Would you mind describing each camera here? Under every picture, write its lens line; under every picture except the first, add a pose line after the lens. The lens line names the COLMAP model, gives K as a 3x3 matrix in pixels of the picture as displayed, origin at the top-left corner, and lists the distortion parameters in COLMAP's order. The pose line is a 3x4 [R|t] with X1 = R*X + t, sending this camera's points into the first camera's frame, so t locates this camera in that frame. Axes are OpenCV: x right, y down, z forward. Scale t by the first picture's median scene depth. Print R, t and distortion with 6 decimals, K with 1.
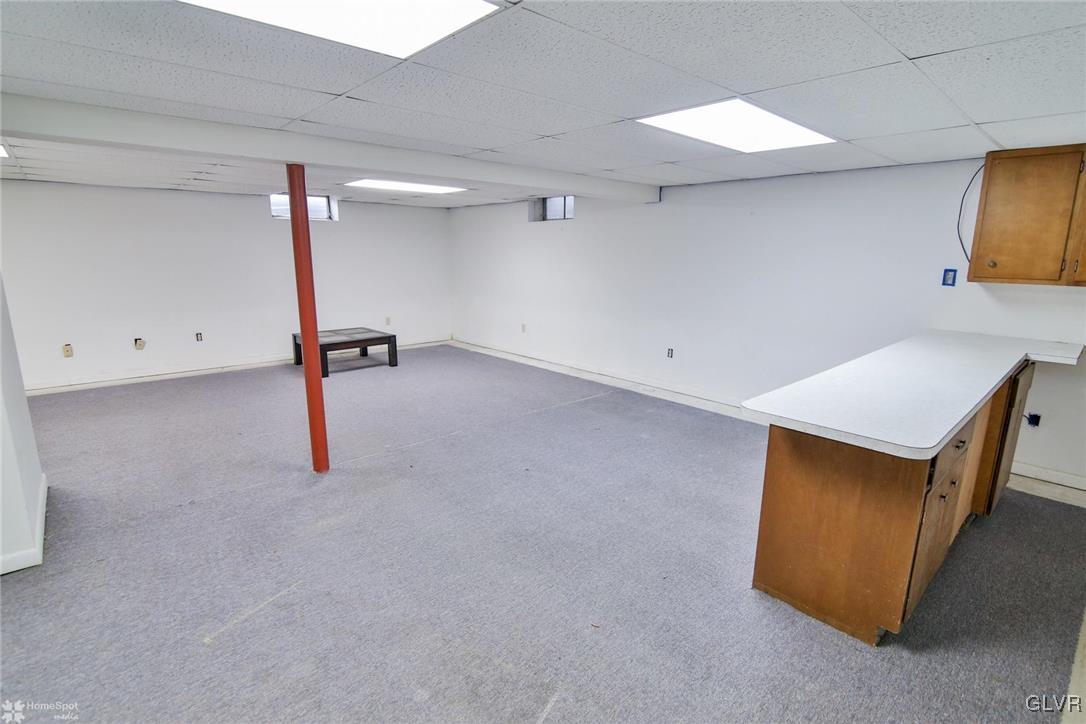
lens RADIAL K [[511.0, 0, 547.1], [0, 511.0, 359.4], [0, 0, 1]] dist [-0.021563, 0.001467]
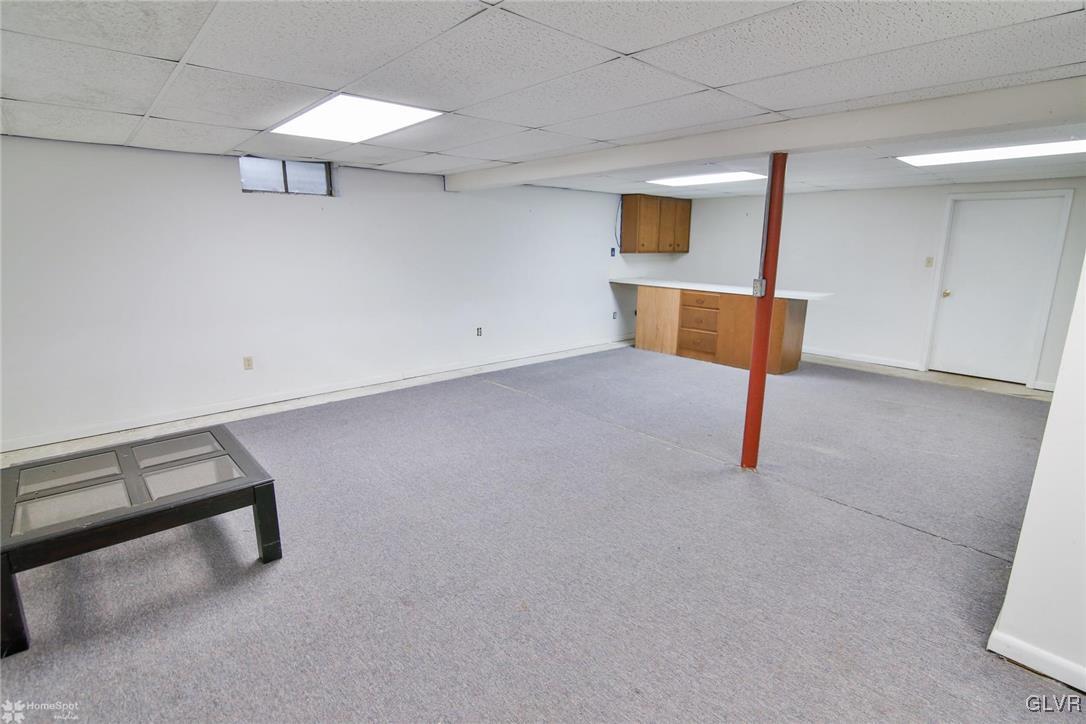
lens RADIAL K [[511.0, 0, 547.1], [0, 511.0, 359.4], [0, 0, 1]] dist [-0.021563, 0.001467]
pose [[0.028593, -0.233162, 0.972018, -1.269944], [0.201508, 0.953796, 0.222863, -0.259521], [-0.979070, 0.189497, 0.074255, 1.181269]]
